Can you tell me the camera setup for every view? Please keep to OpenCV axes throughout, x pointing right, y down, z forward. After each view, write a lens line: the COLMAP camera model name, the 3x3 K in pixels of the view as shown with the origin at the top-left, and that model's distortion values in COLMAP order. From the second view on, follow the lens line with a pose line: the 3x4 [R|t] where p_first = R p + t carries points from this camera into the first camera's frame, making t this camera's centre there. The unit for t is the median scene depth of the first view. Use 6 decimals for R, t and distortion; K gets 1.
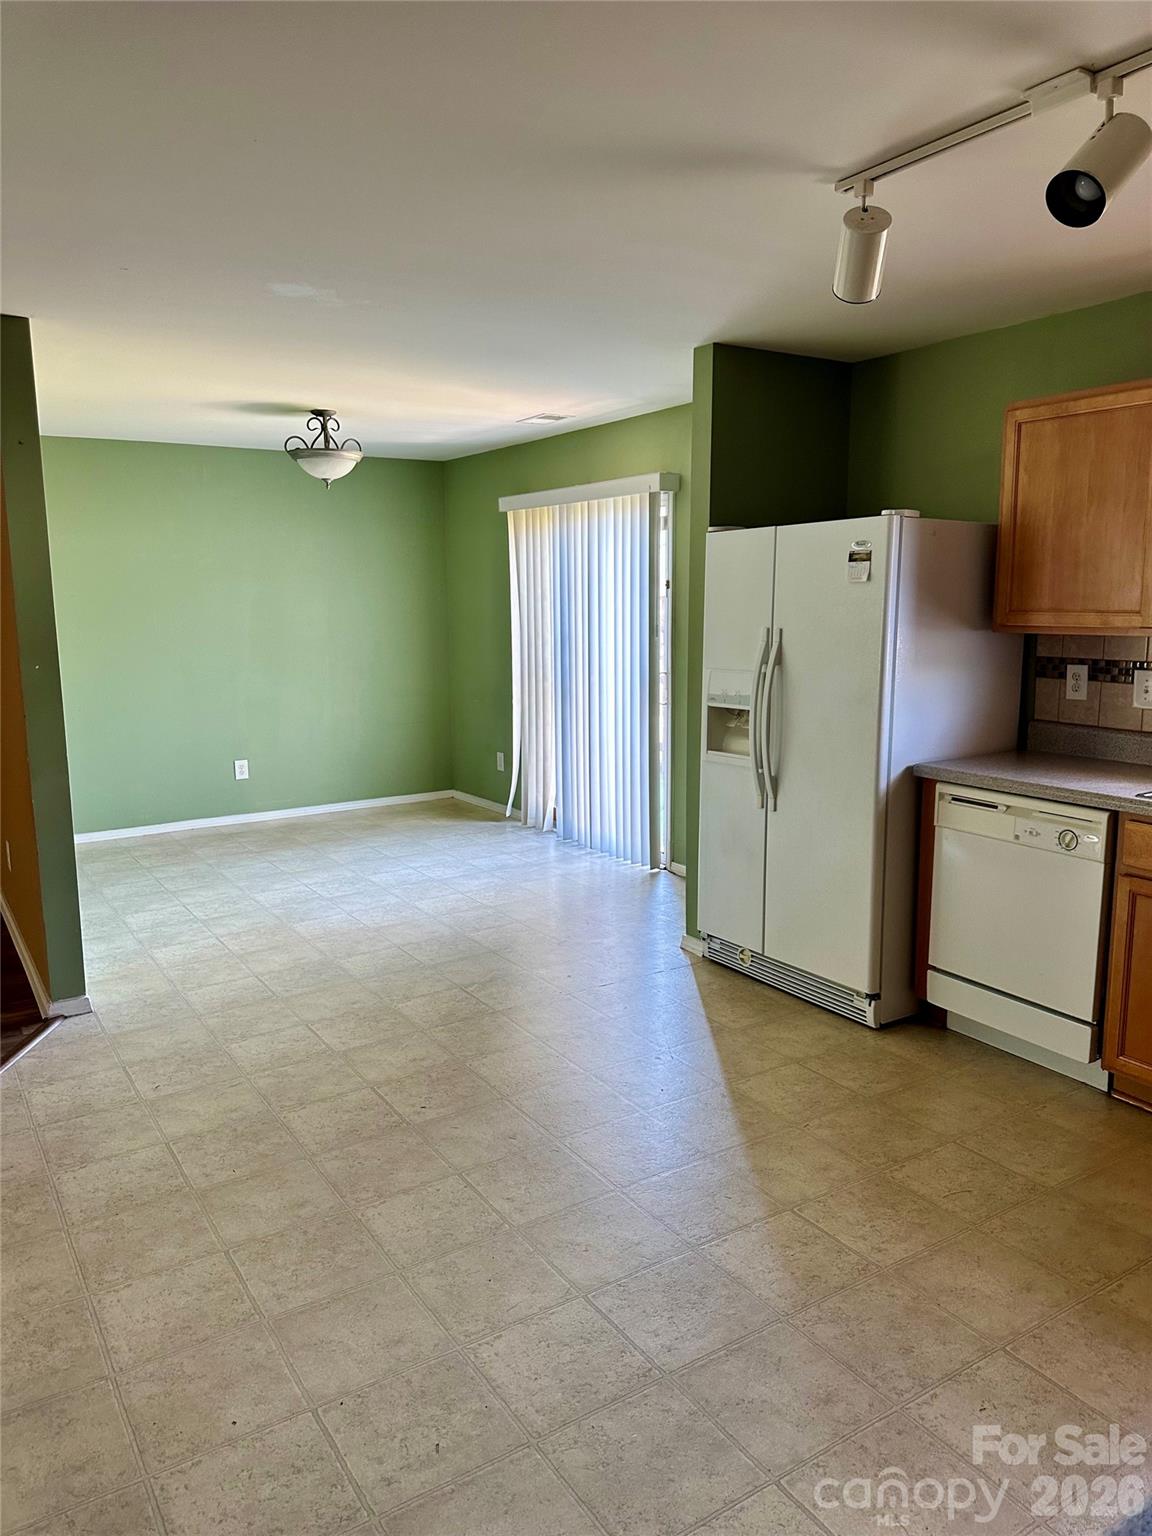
lens RADIAL K [[1080.4, 0, 588.9], [0, 1080.4, 771.4], [0, 0, 1]] dist [0.061125, -0.074110]
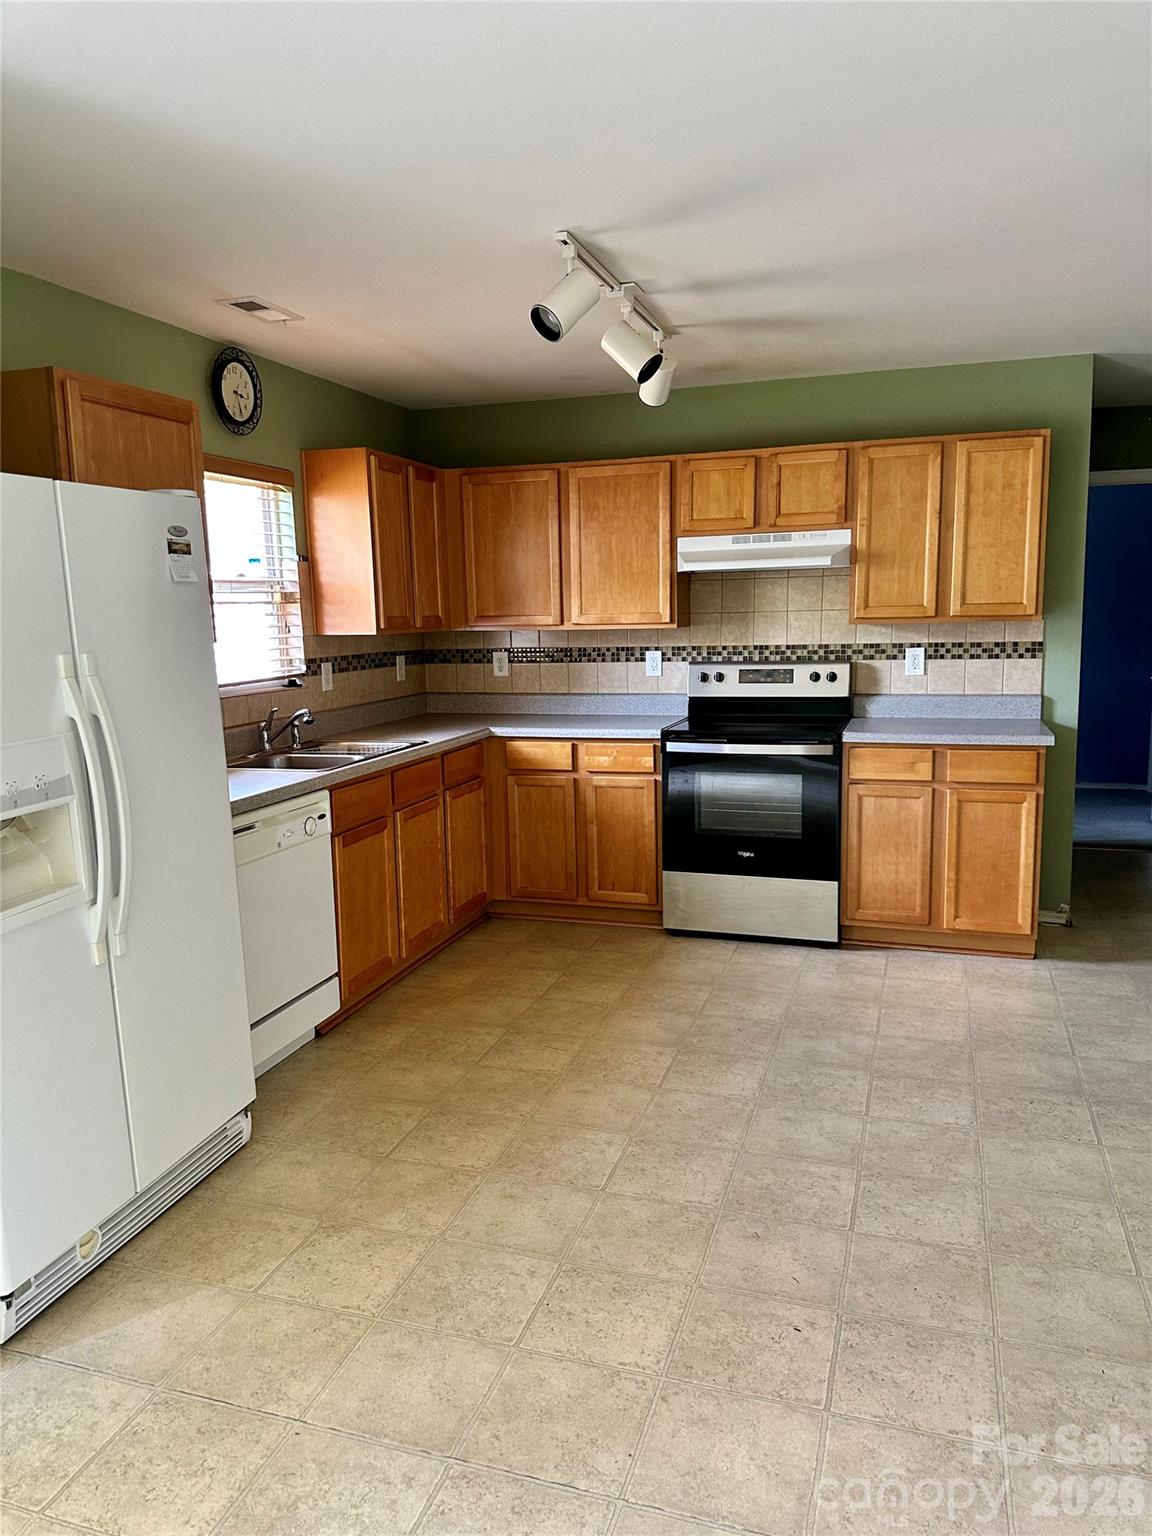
lens RADIAL K [[1080.4, 0, 566.1], [0, 1080.4, 772.7], [0, 0, 1]] dist [0.061125, -0.074110]
pose [[-0.617513, -0.096796, 0.780582, -0.464535], [0.157102, 0.957224, 0.242983, -0.174790], [-0.770712, 0.272677, -0.575891, 1.165271]]
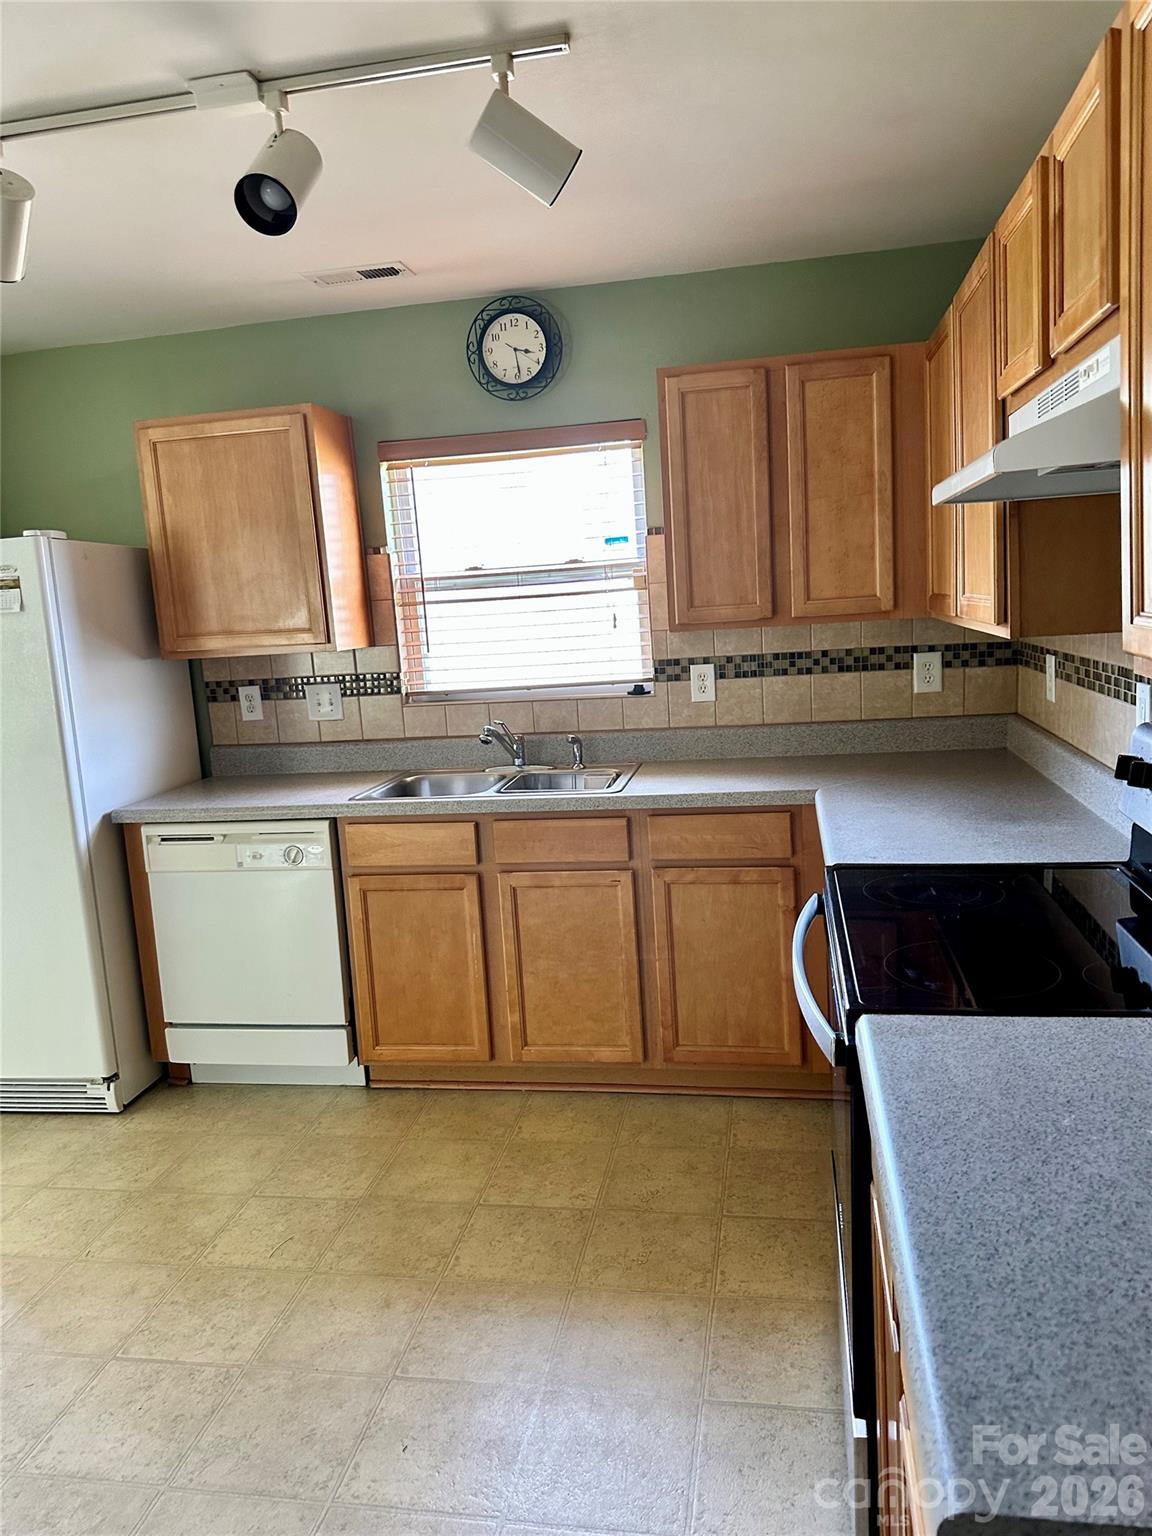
lens RADIAL K [[1080.4, 0, 574.7], [0, 1080.4, 761.2], [0, 0, 1]] dist [0.061125, -0.074110]
pose [[0.688879, -0.145260, 0.710172, -0.067868], [0.176276, 0.983876, 0.030253, -0.006018], [-0.703116, 0.104345, 0.703378, 0.083563]]
